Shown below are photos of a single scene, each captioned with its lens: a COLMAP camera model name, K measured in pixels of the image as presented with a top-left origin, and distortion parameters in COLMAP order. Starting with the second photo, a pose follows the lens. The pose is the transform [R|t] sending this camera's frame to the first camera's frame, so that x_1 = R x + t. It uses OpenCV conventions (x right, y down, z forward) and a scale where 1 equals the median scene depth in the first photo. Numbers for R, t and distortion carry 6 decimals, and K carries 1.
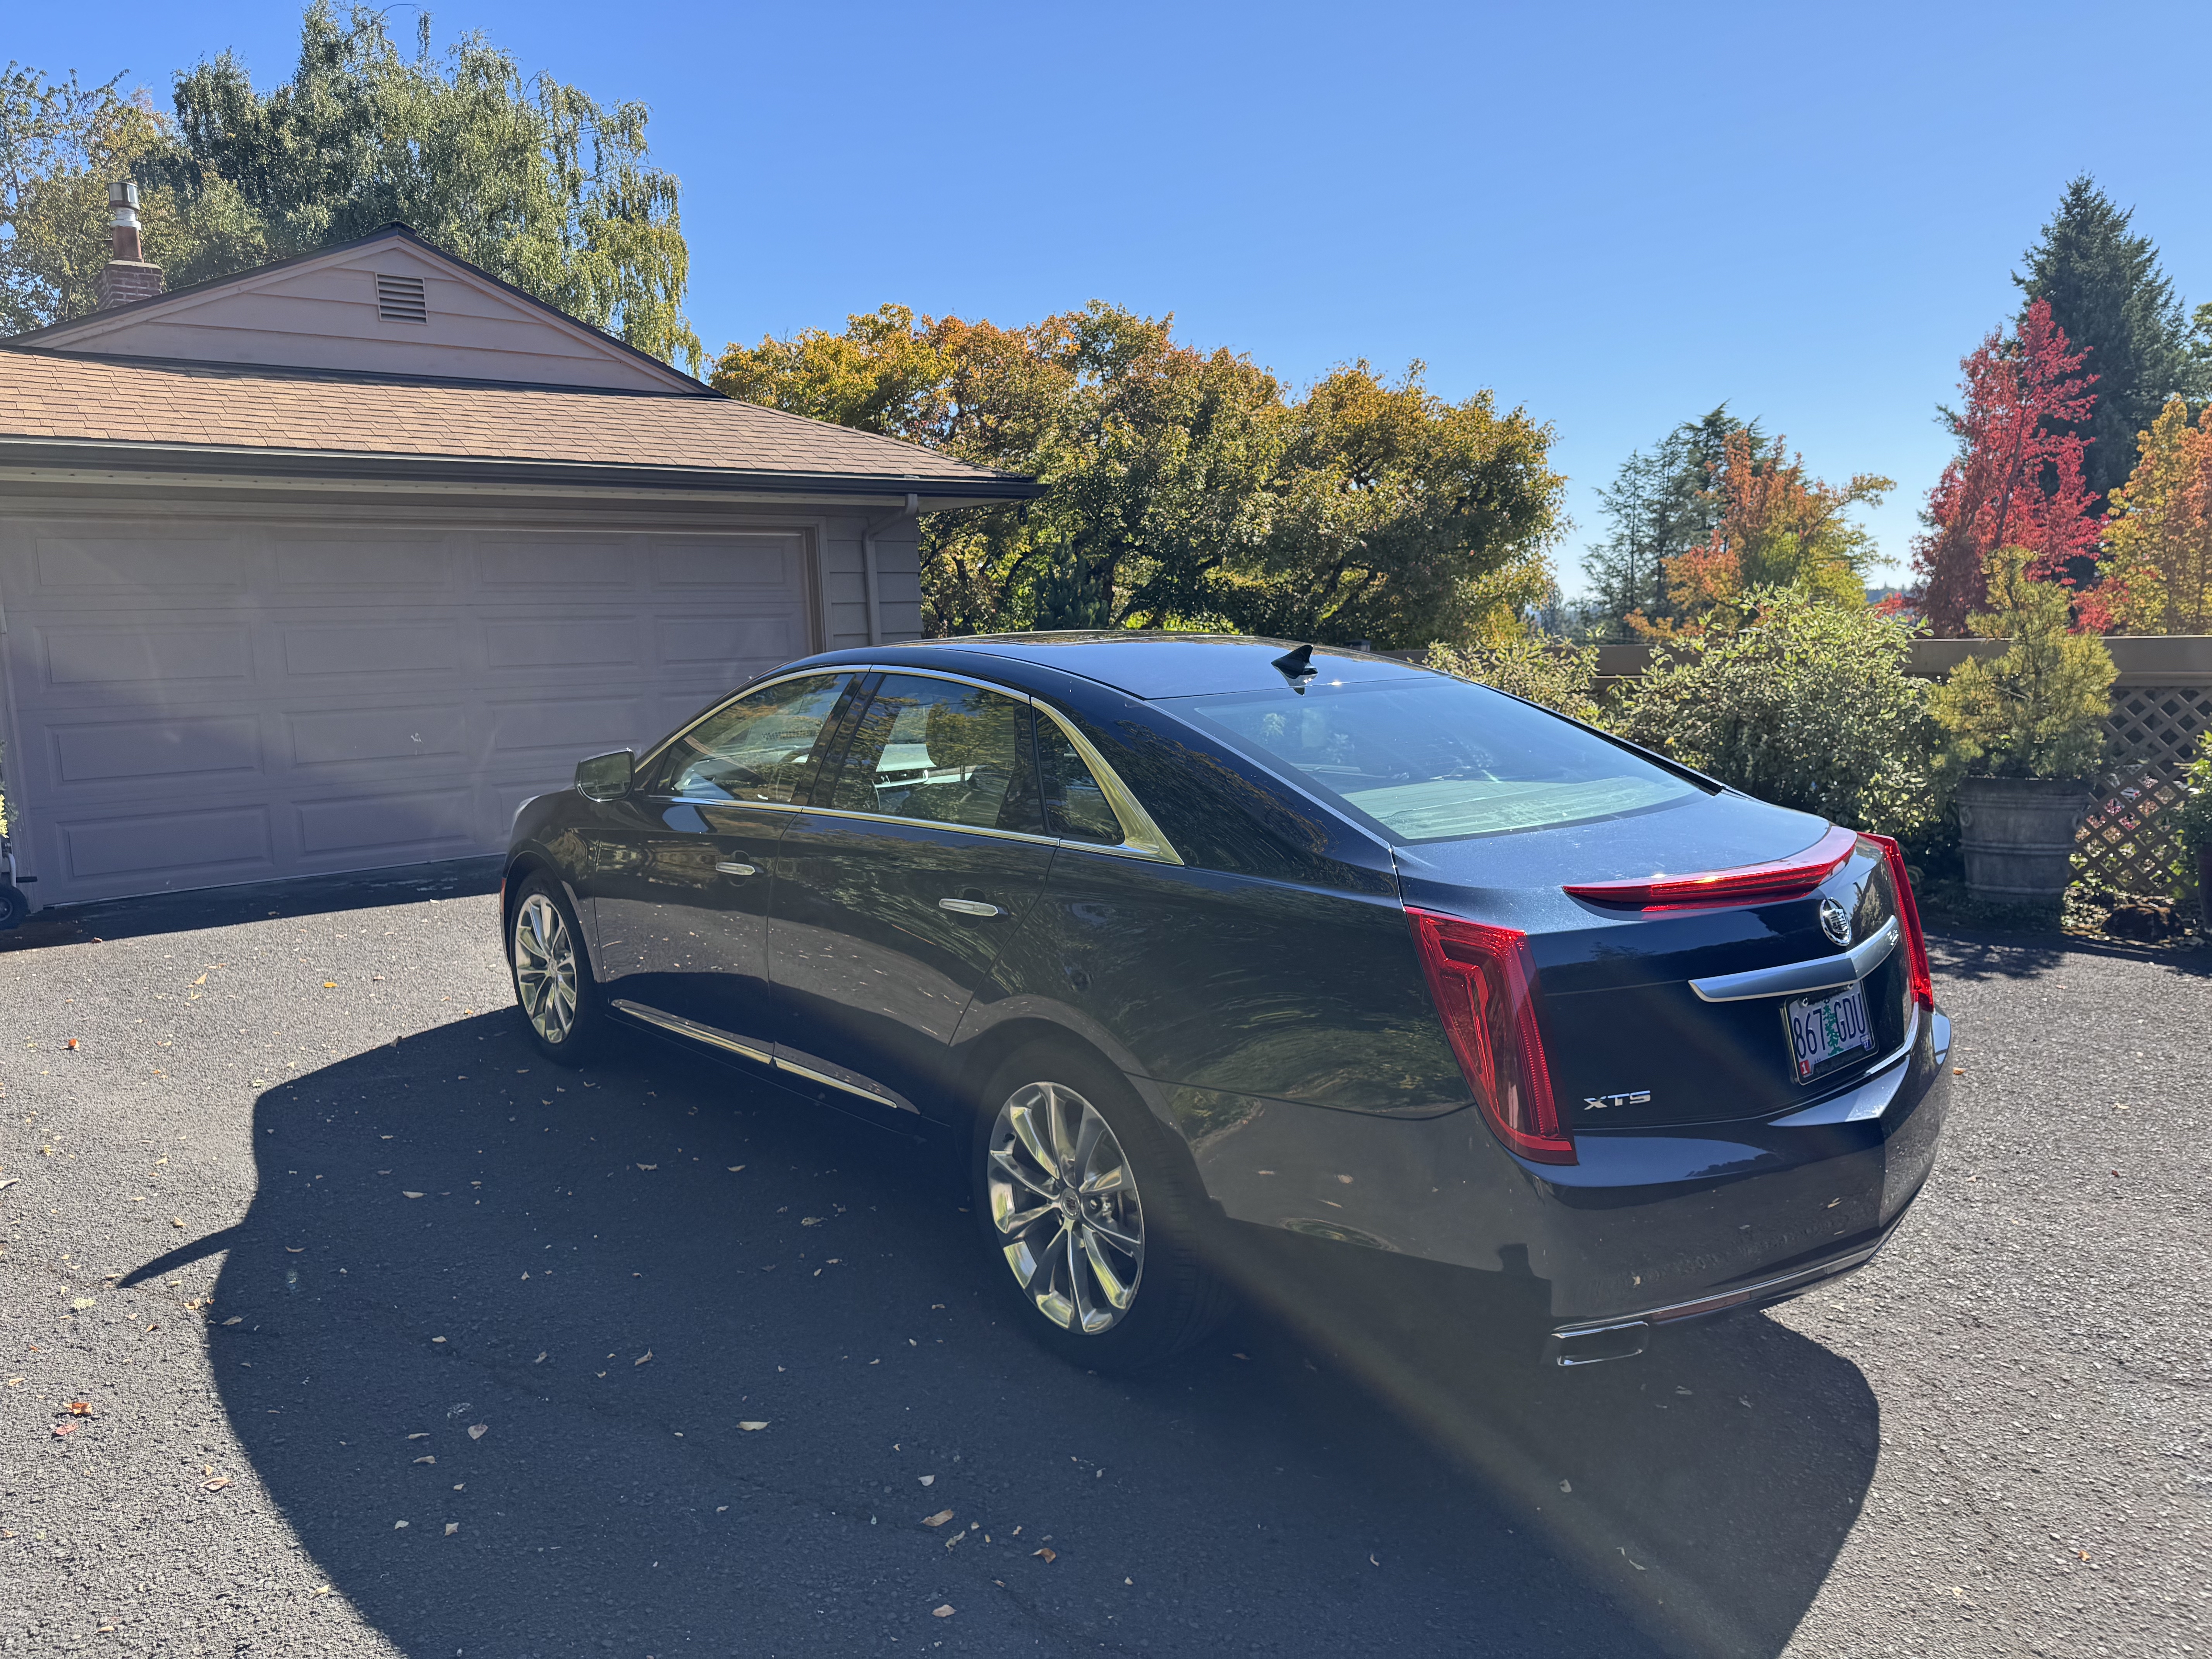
lens RADIAL K [[1550.2, 0, 1107.7], [0, 1550.2, 811.1], [0, 0, 1]] dist [0.079349, -0.122926]
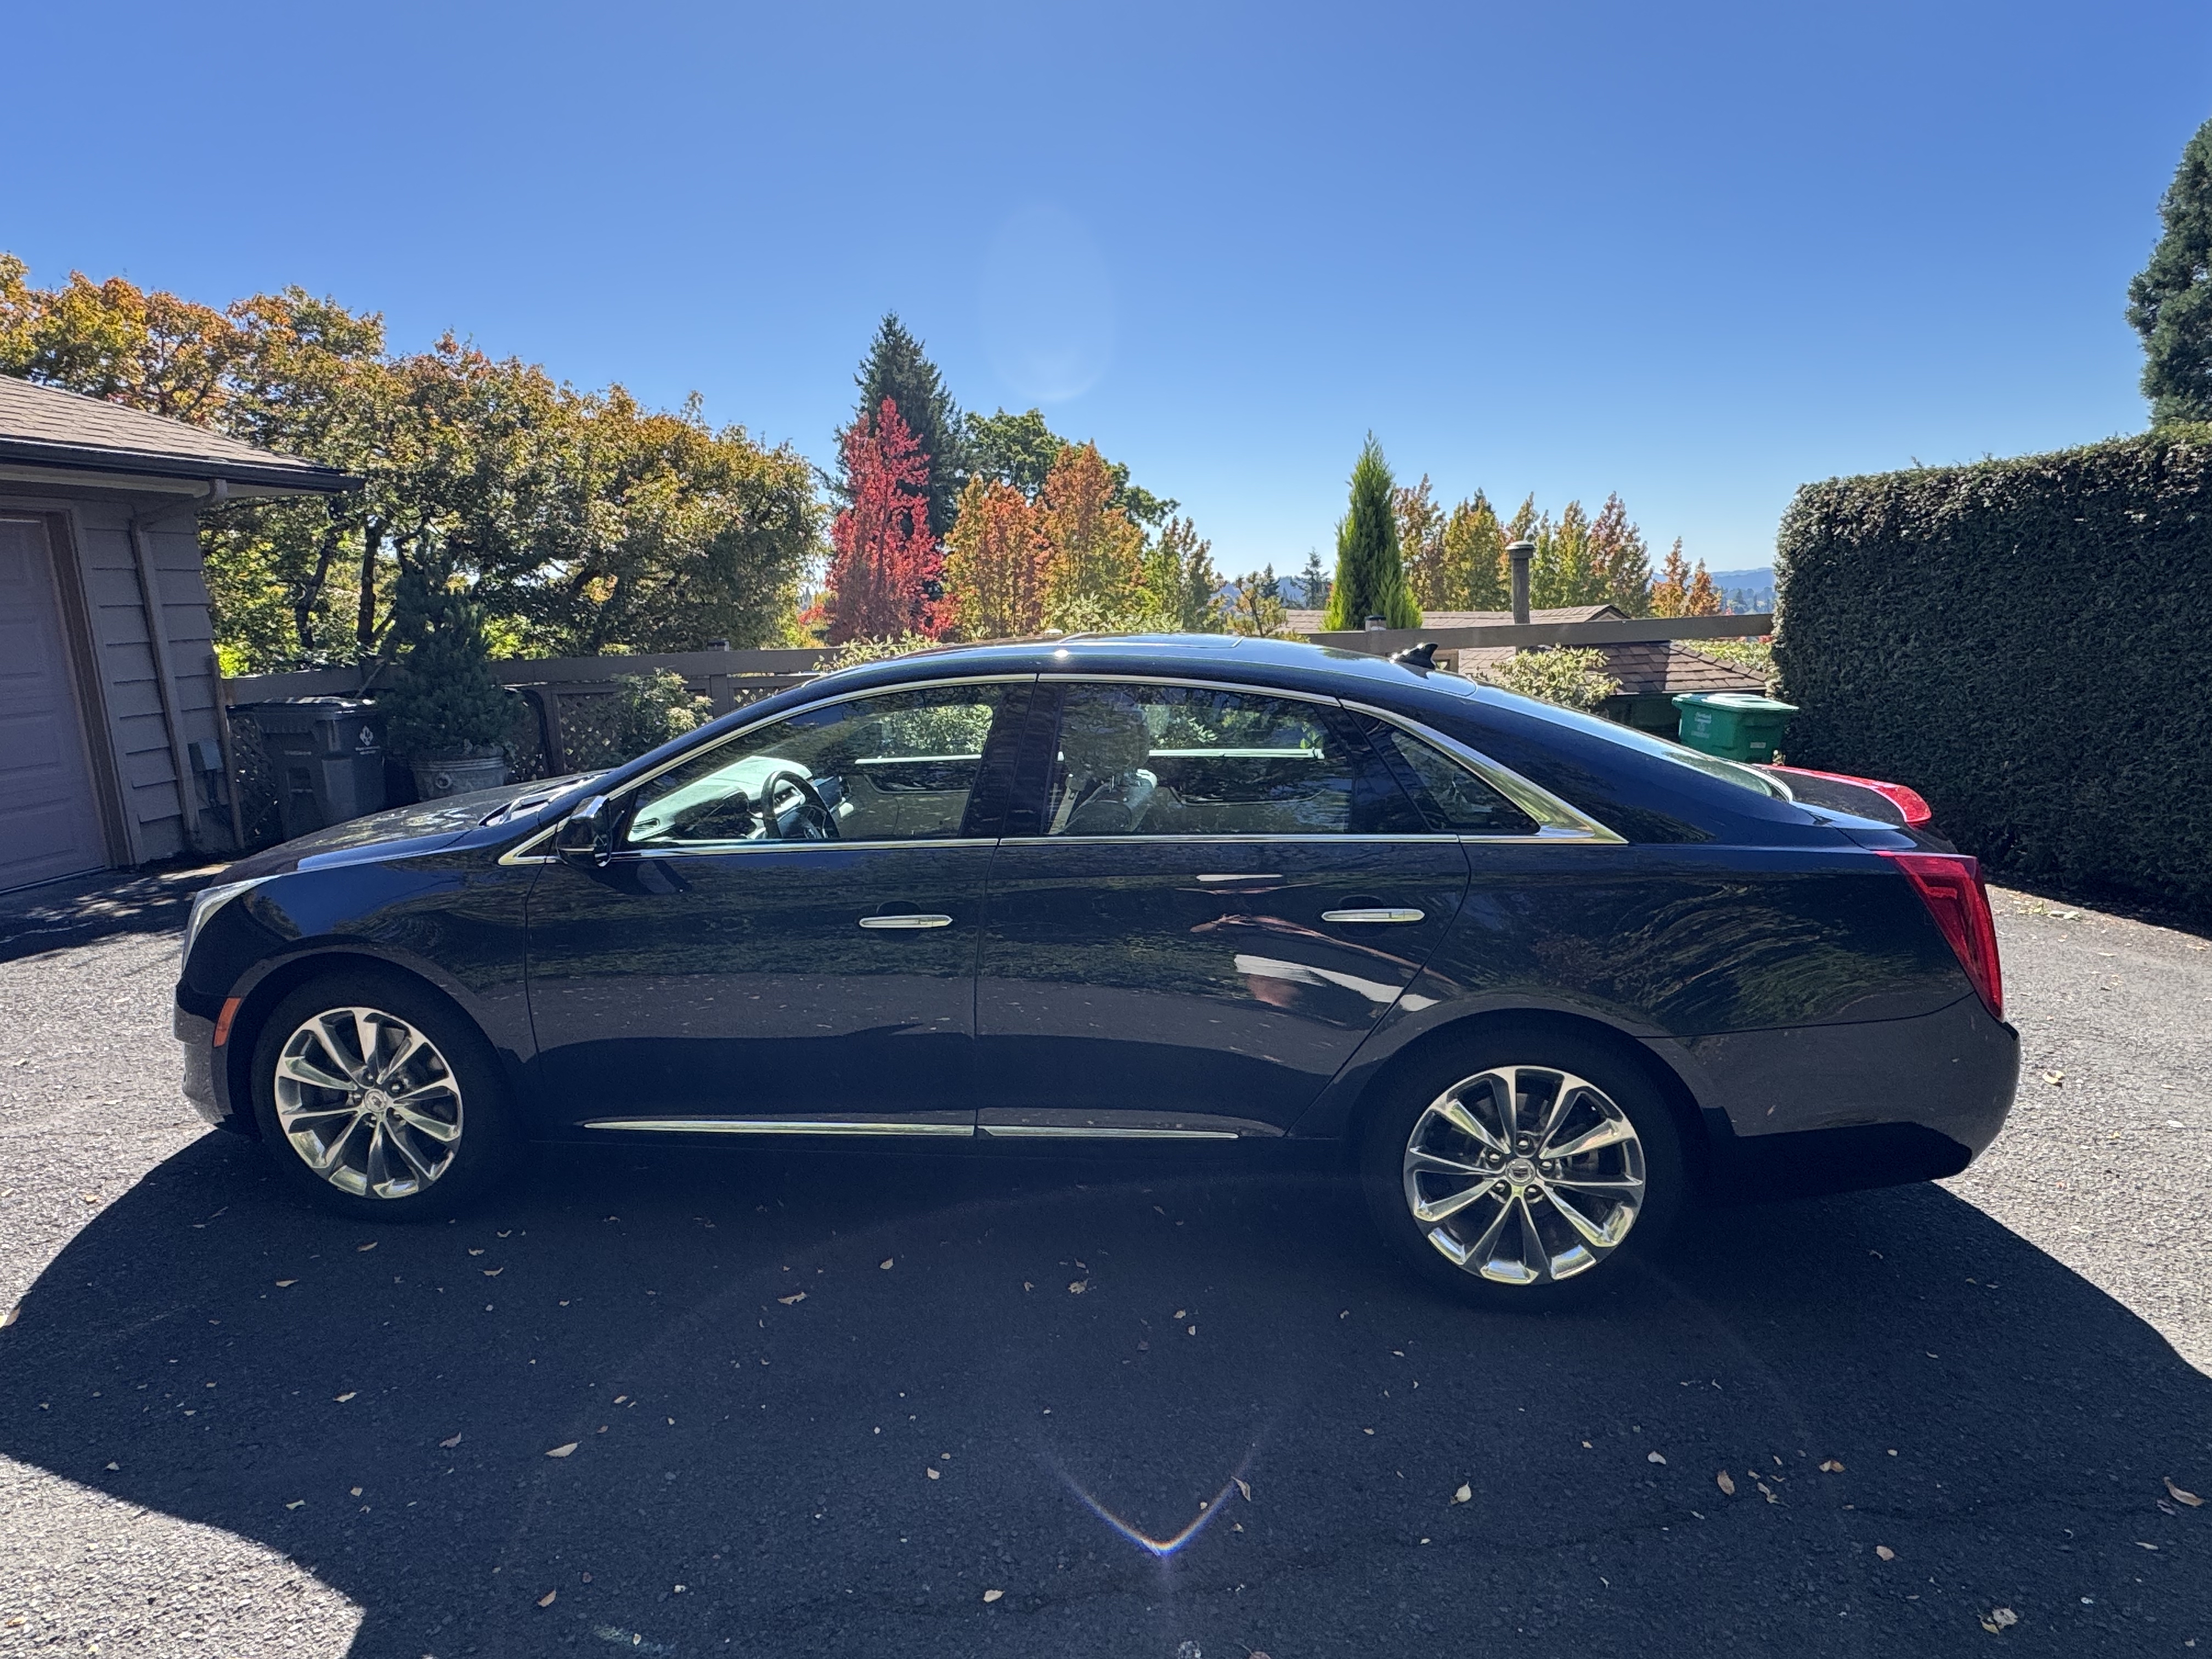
lens RADIAL K [[1218.7, 0, 1106.0], [0, 1218.7, 829.5], [0, 0, 1]] dist [-0.006971, -0.000702]
pose [[0.745834, -0.115260, 0.656085, -0.197814], [0.084528, 0.993331, 0.078416, -0.018578], [-0.660747, -0.003028, 0.750602, 0.145484]]
